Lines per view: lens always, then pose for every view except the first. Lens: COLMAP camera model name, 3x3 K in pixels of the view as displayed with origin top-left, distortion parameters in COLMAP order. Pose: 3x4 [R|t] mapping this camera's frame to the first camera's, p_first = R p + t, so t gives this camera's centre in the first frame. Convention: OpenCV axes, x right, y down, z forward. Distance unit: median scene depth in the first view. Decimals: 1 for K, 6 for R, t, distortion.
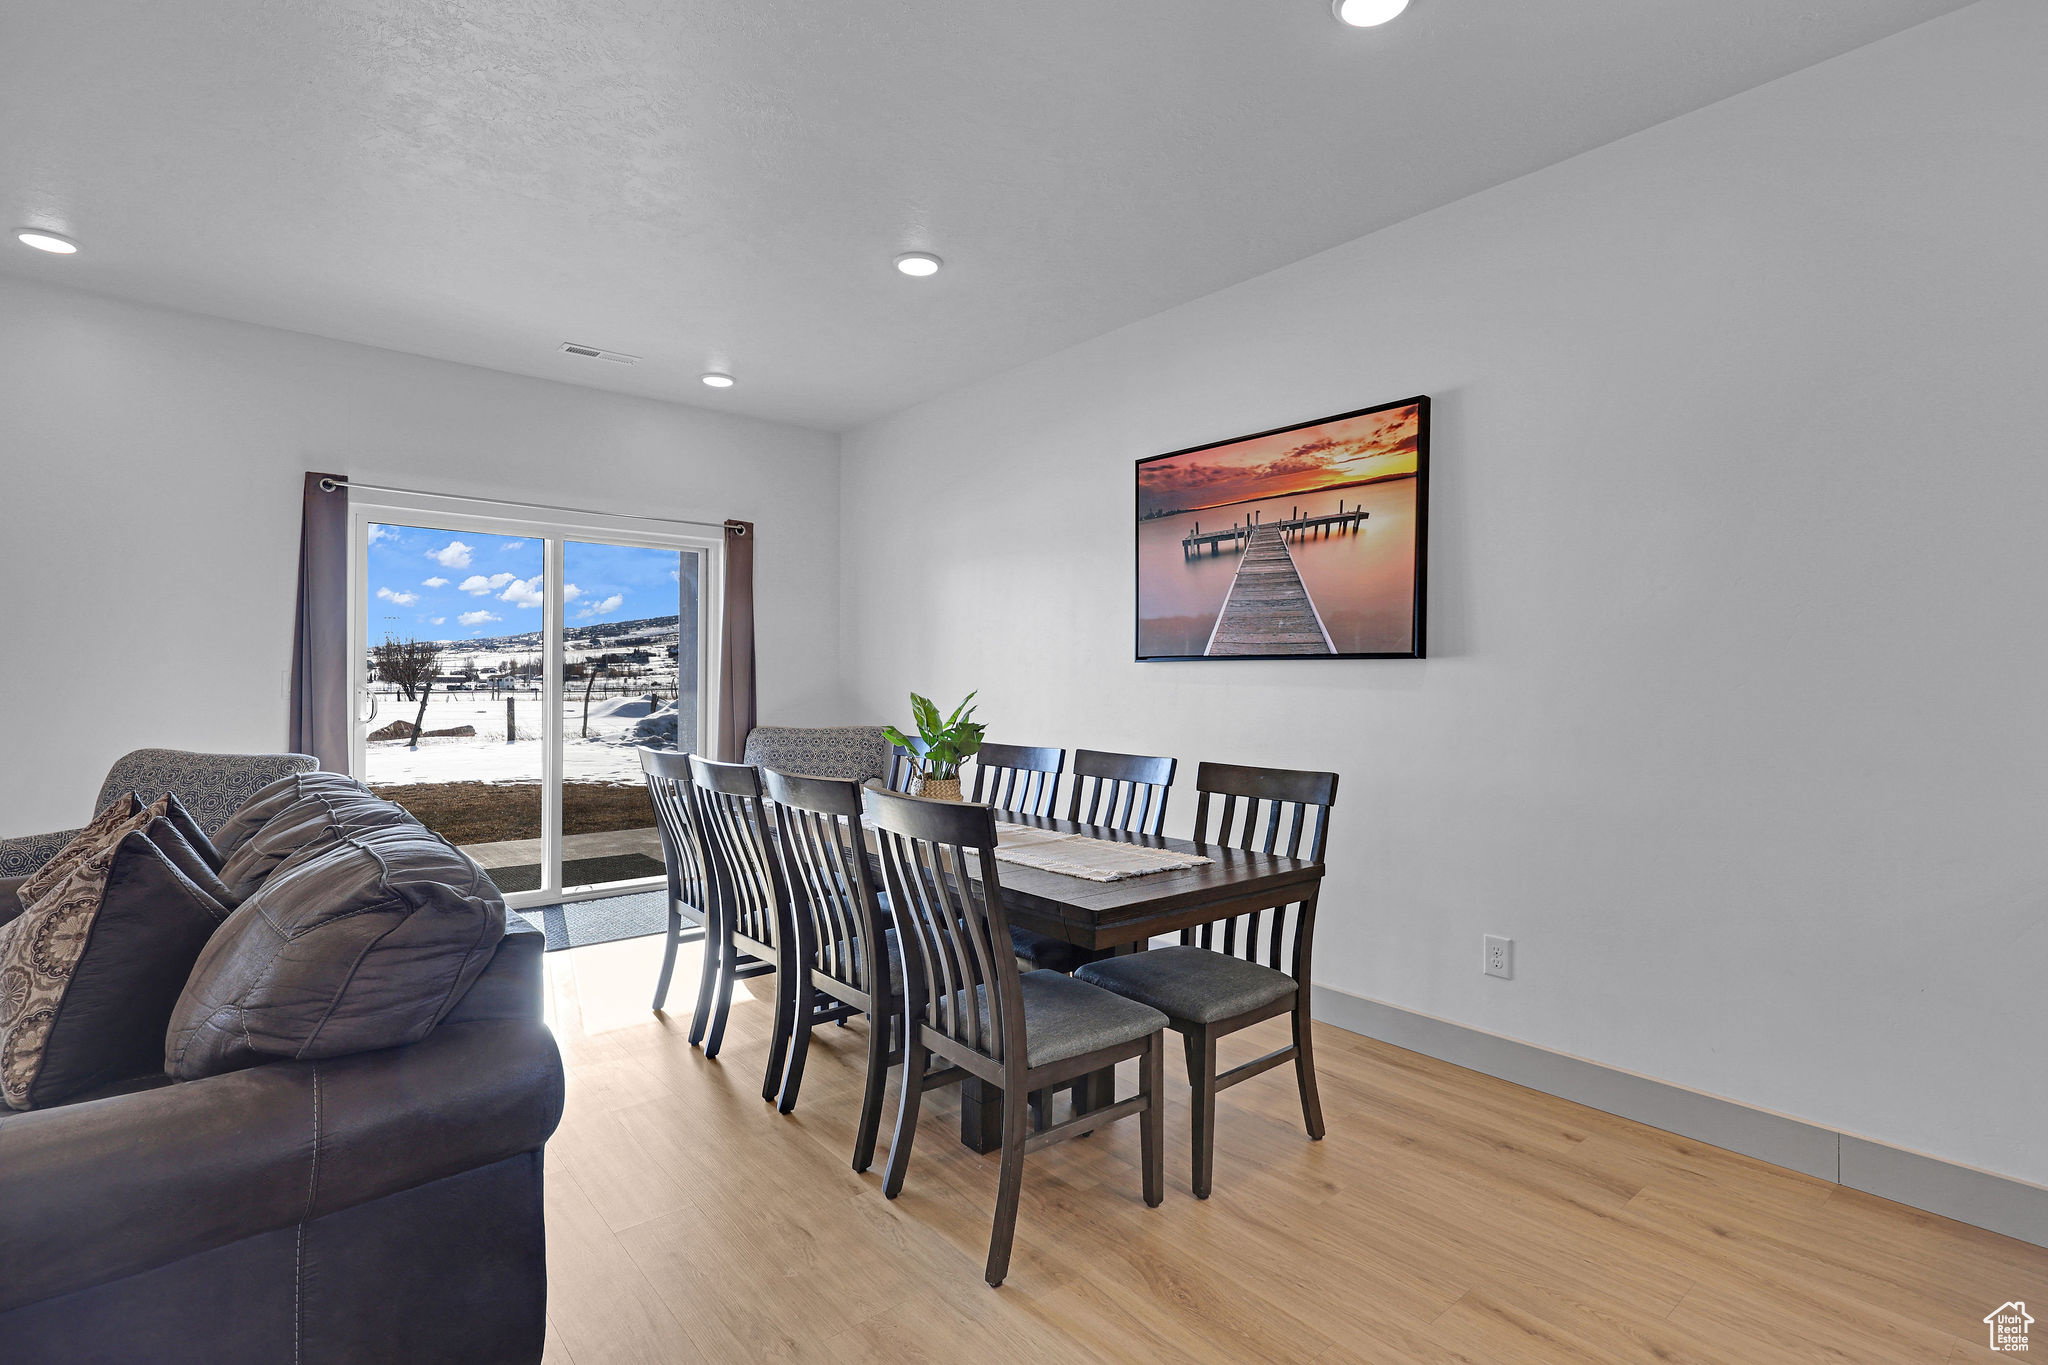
lens RADIAL K [[975.2, 0, 1010.2], [0, 975.2, 677.6], [0, 0, 1]] dist [-0.000628, 0.000347]
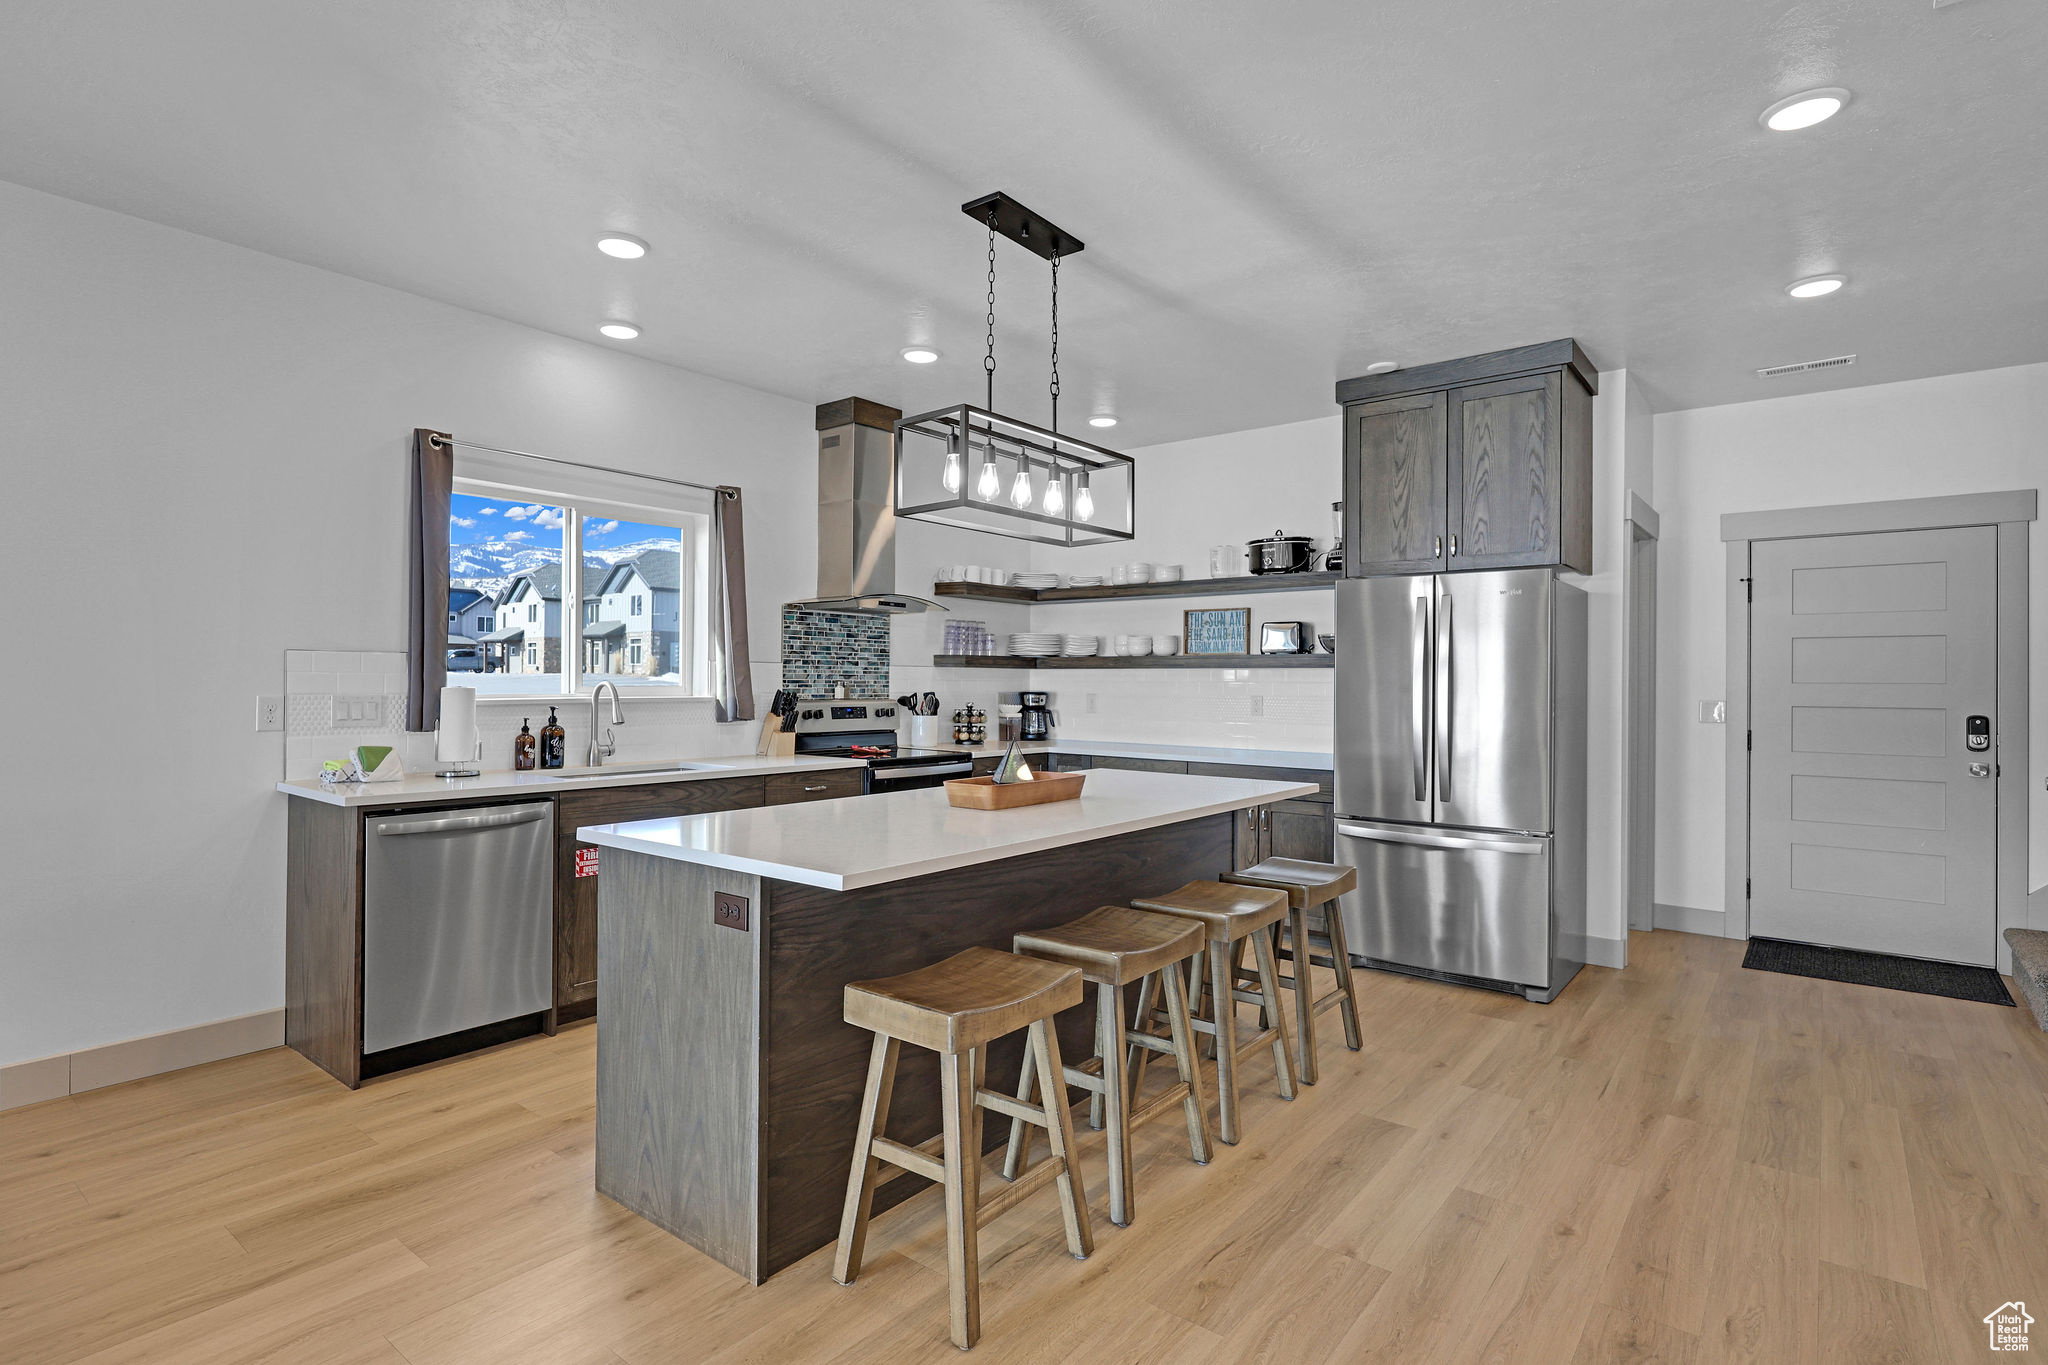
lens RADIAL K [[1014.5, 0, 1019.2], [0, 1014.5, 679.1], [0, 0, 1]] dist [0.000153, 0.000168]
pose [[-0.206149, -0.003392, 0.978515, -0.486495], [-0.011044, 0.999938, 0.001140, -0.024761], [-0.978458, -0.010572, -0.206173, 0.050602]]
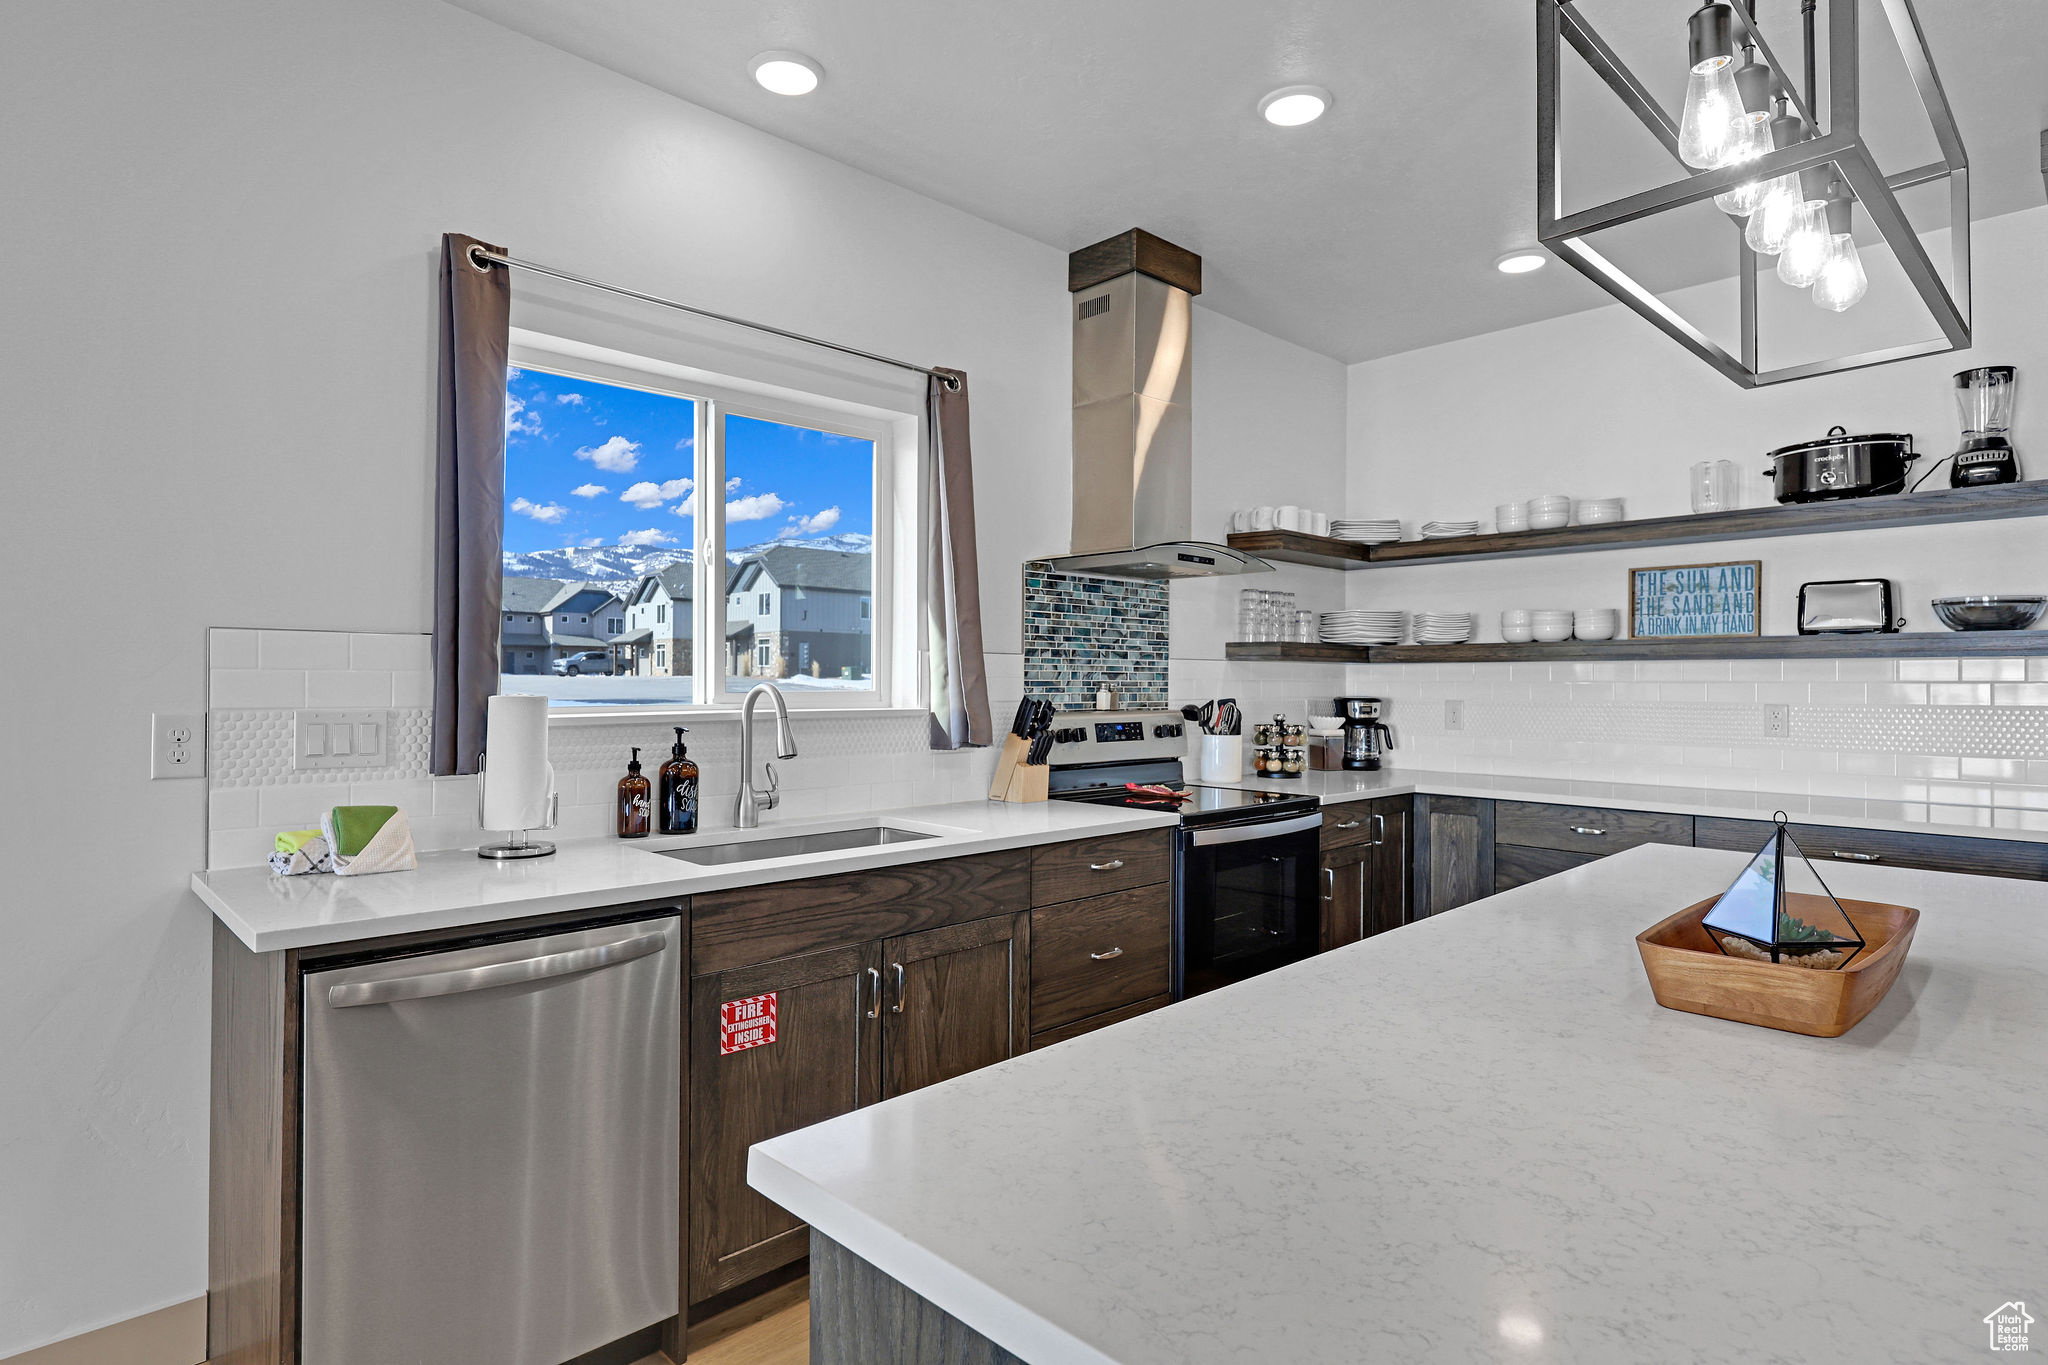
lens RADIAL K [[1079.0, 0, 1017.8], [0, 1079.0, 677.9], [0, 0, 1]] dist [0.000614, -0.000100]
pose [[-0.078874, -0.000625, 0.996884, 0.066697], [-0.007052, 0.999975, 0.000069, -0.020492], [-0.996860, -0.007024, -0.078876, 0.174586]]
